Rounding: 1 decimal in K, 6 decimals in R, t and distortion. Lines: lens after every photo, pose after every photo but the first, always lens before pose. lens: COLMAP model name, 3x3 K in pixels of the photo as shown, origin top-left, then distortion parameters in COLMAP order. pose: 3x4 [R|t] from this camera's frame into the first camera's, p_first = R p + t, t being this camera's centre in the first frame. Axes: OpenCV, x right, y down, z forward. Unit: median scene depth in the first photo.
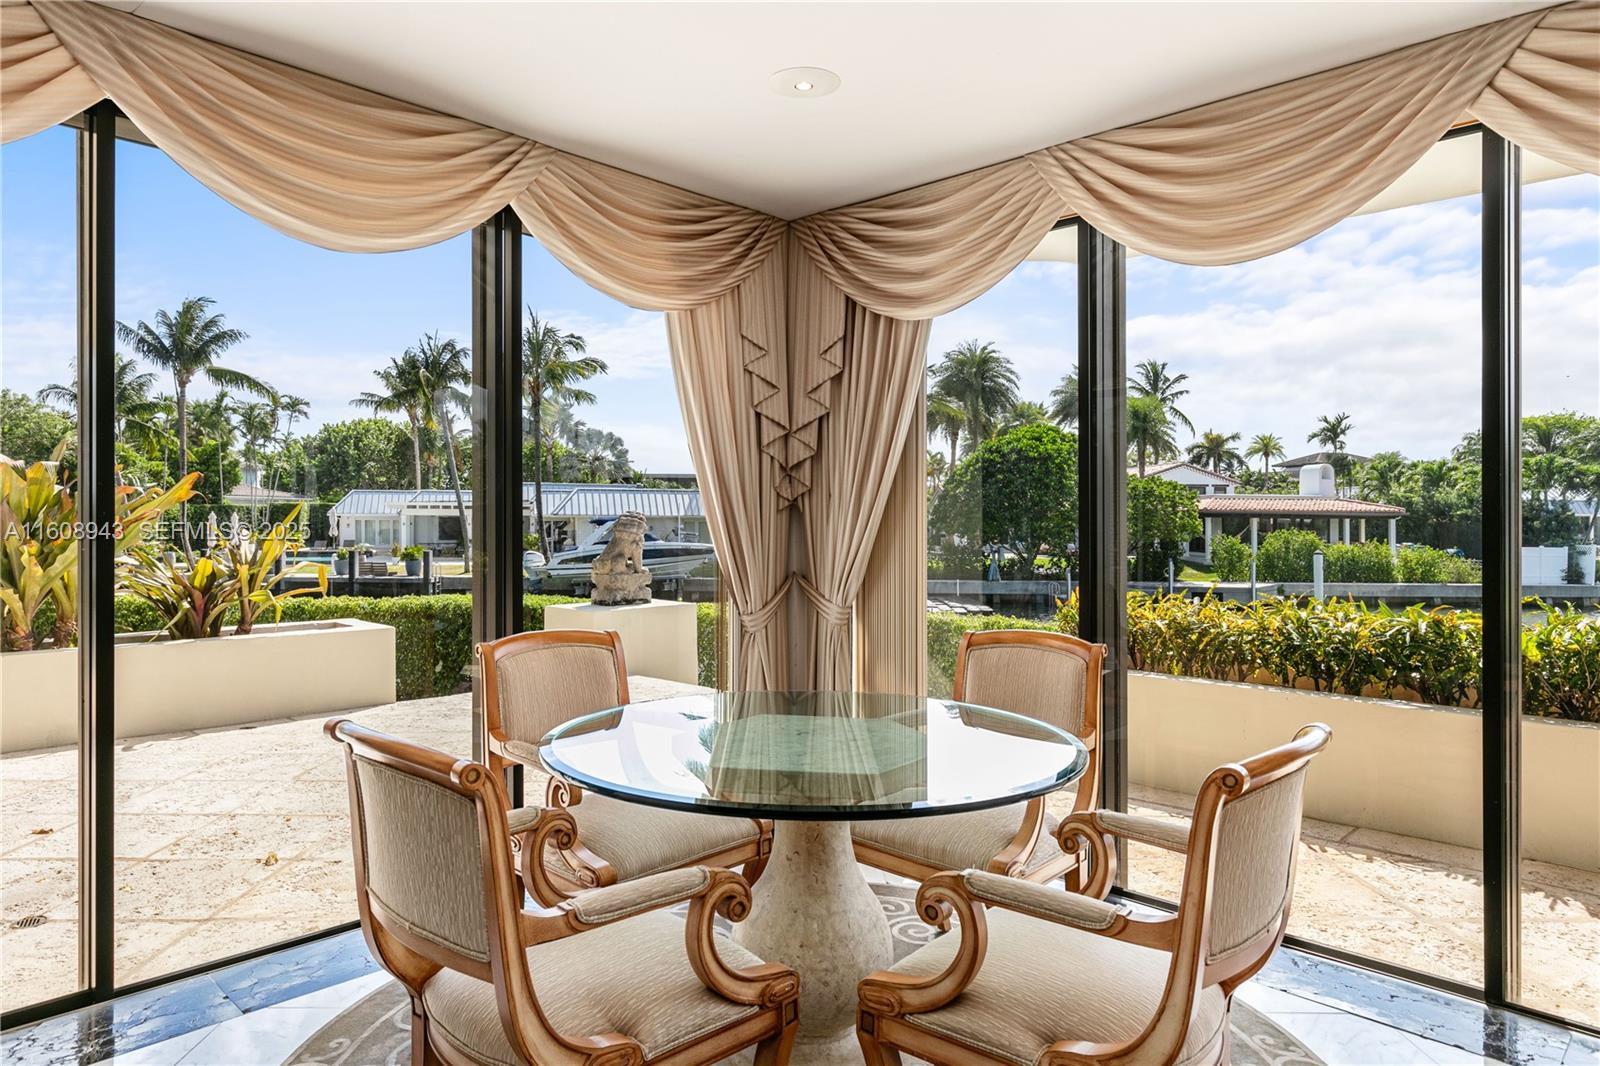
lens RADIAL K [[993.2, 0, 770.3], [0, 993.2, 509.8], [0, 0, 1]] dist [0.001280, -0.000781]
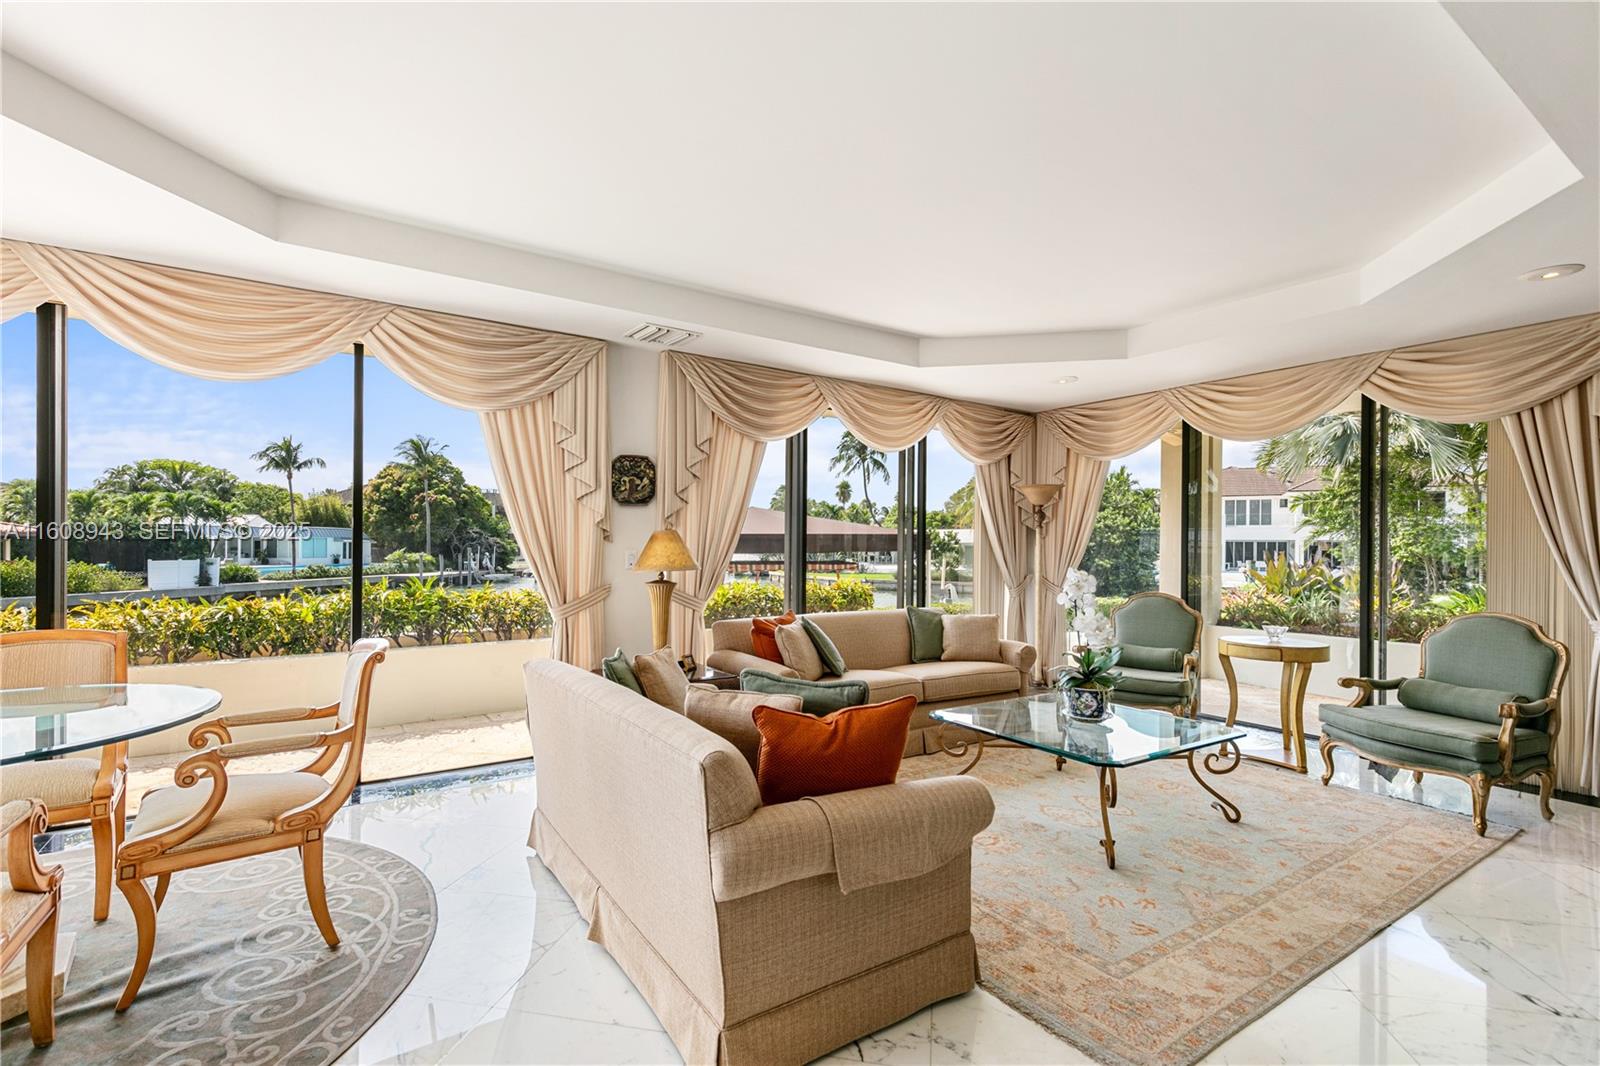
lens RADIAL K [[741.4, 0, 792.7], [0, 741.4, 529.8], [0, 0, 1]] dist [0.009054, -0.001893]
pose [[0.203465, 0.014073, 0.978981, -0.345223], [-0.011126, 0.999865, -0.012061, -0.004350], [-0.979019, -0.008438, 0.203594, -0.097107]]
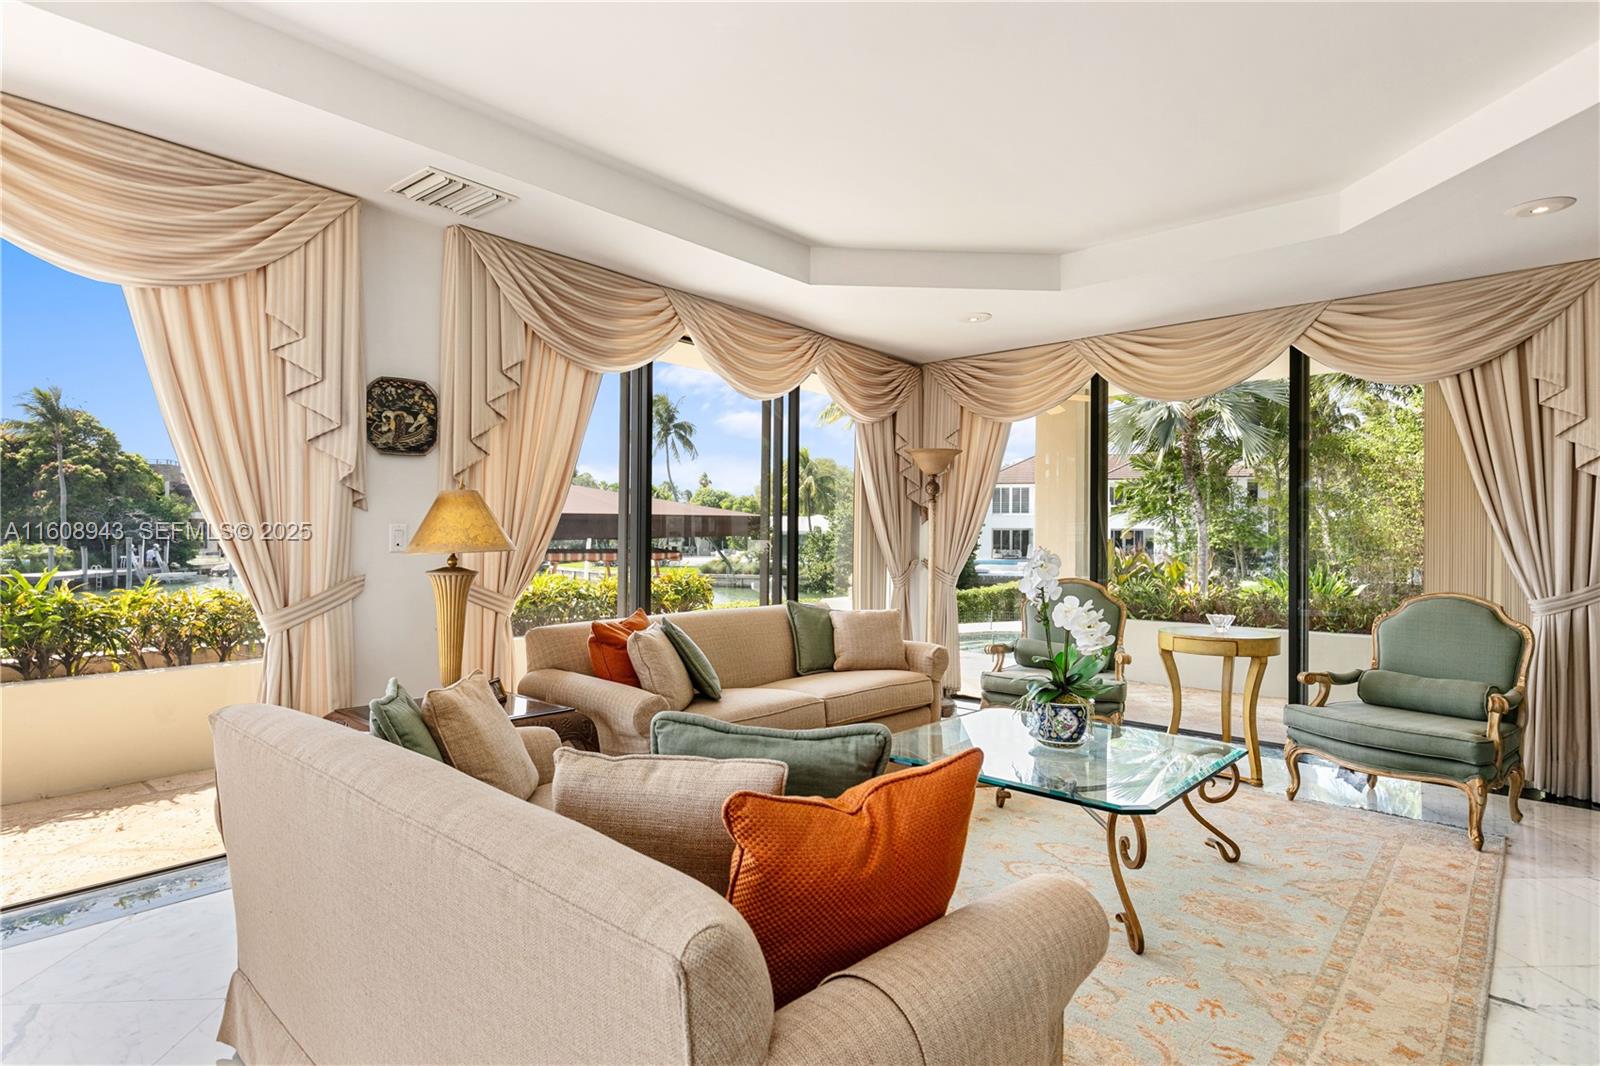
lens RADIAL K [[851.7, 0, 799.4], [0, 851.7, 521.8], [0, 0, 1]] dist [0.000382, 0.000030]
pose [[-0.050781, 0.008596, 0.998673, -0.163744], [-0.012235, 0.999883, -0.009228, 0.016515], [-0.998635, -0.012687, -0.050670, 0.013339]]
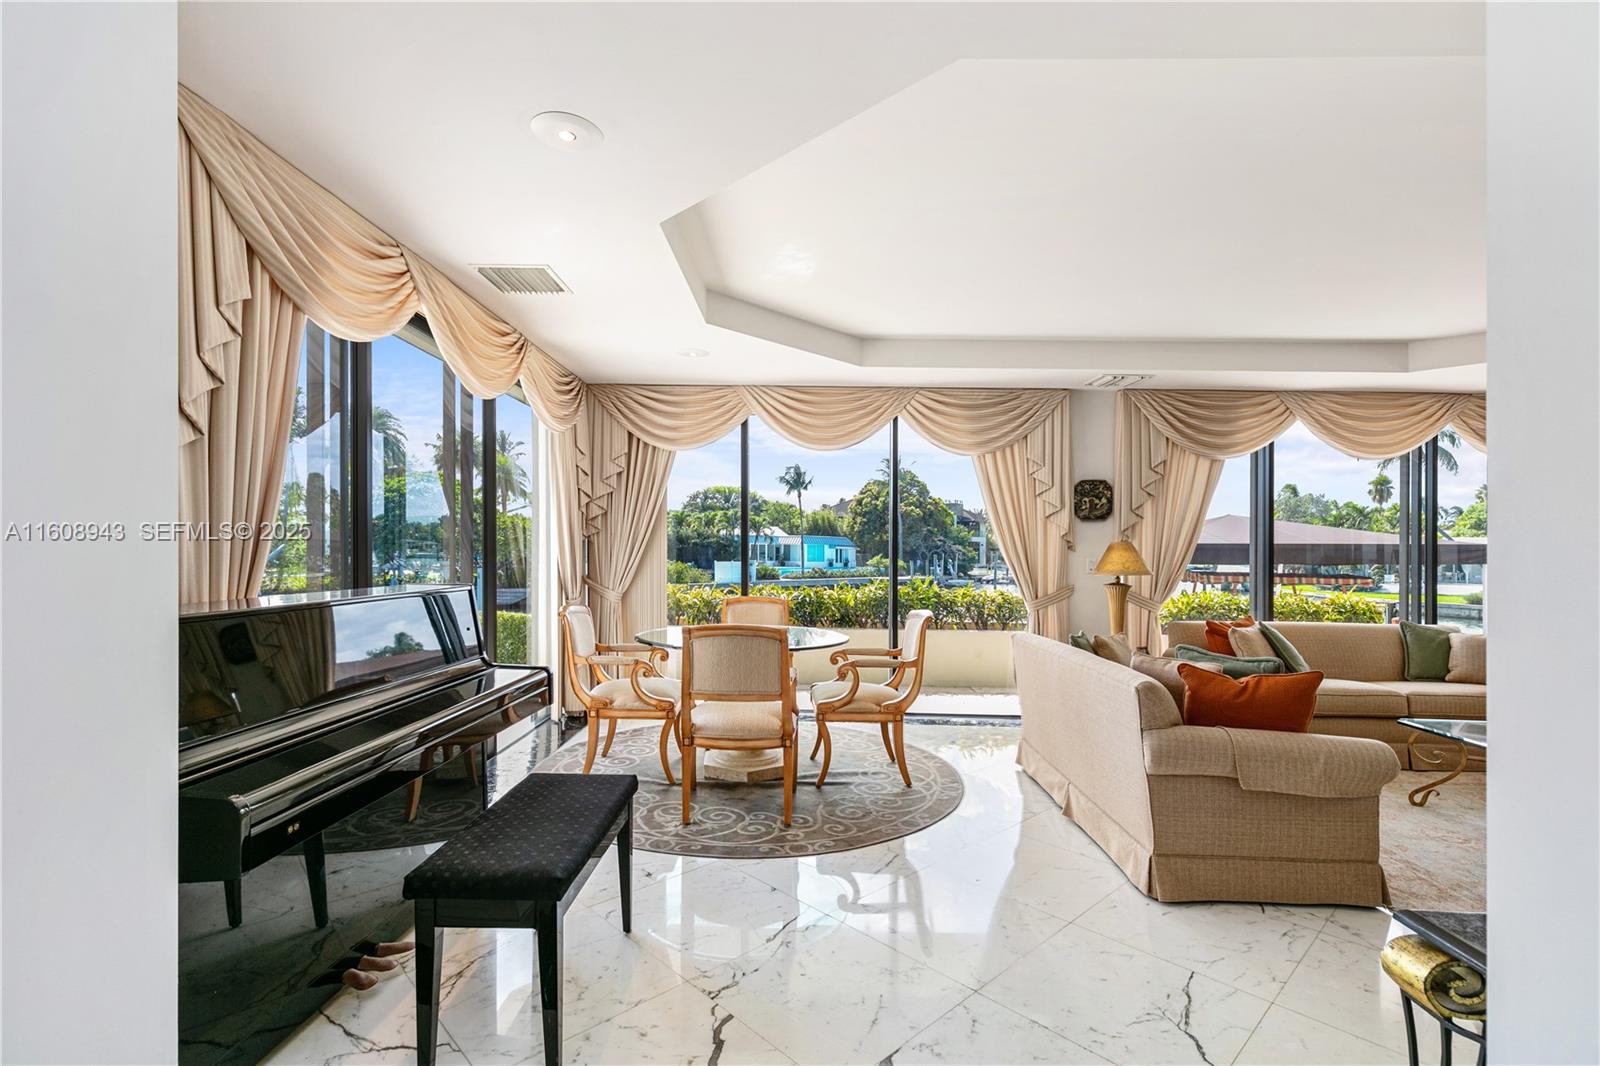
lens RADIAL K [[741.4, 0, 779.8], [0, 741.4, 528.7], [0, 0, 1]] dist [0.009054, -0.001893]
pose [[0.729889, 0.021723, 0.683221, -0.639546], [-0.014533, 0.999762, -0.016262, -0.007518], [-0.683411, 0.001940, 0.730031, -0.231269]]
